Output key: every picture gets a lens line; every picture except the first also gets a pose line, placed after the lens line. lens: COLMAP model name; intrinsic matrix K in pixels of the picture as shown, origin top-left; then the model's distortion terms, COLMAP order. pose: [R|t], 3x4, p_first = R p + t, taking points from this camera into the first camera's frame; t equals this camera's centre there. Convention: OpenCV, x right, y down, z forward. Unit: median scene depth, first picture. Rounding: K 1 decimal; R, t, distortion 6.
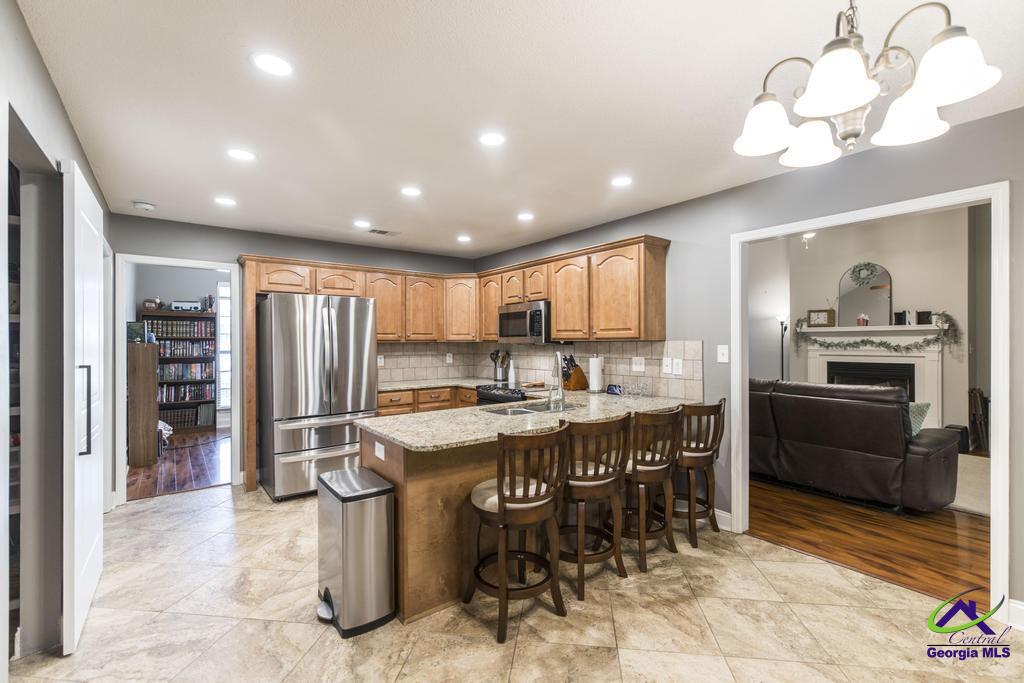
lens RADIAL K [[448.1, 0, 512.0], [0, 448.1, 341.5], [0, 0, 1]] dist [-0.000804, -0.000078]
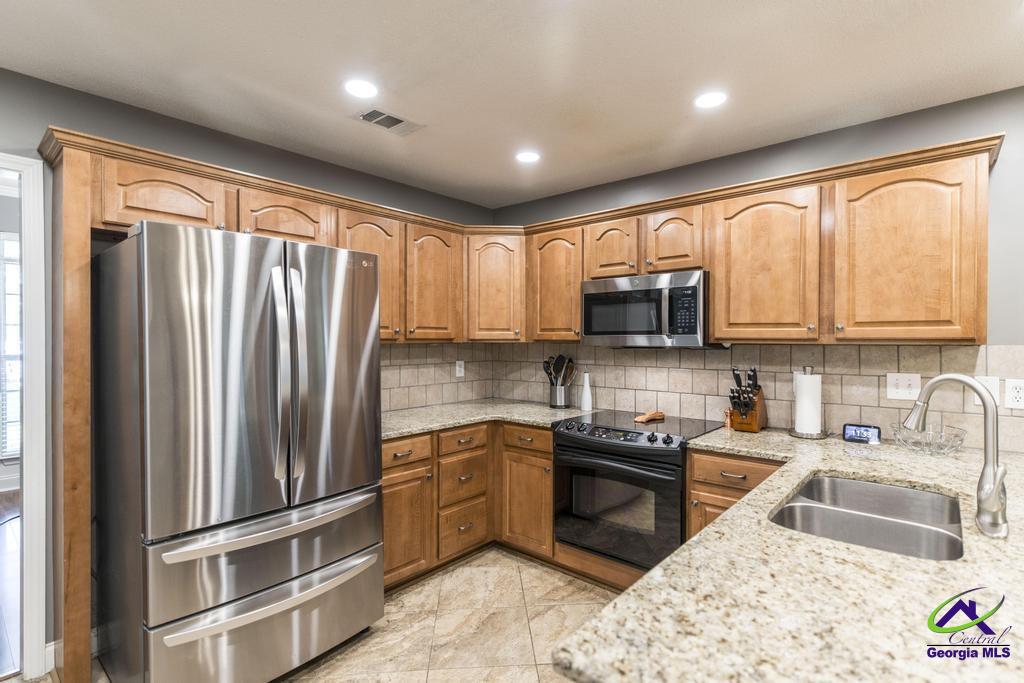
lens RADIAL K [[479.8, 0, 512.0], [0, 479.8, 341.5], [0, 0, 1]] dist [0.002776, 0.001411]
pose [[0.976569, 0.003848, 0.215169, -0.256685], [-0.005114, 0.999973, 0.005331, -0.004363], [-0.215143, -0.006306, 0.976562, 0.428859]]
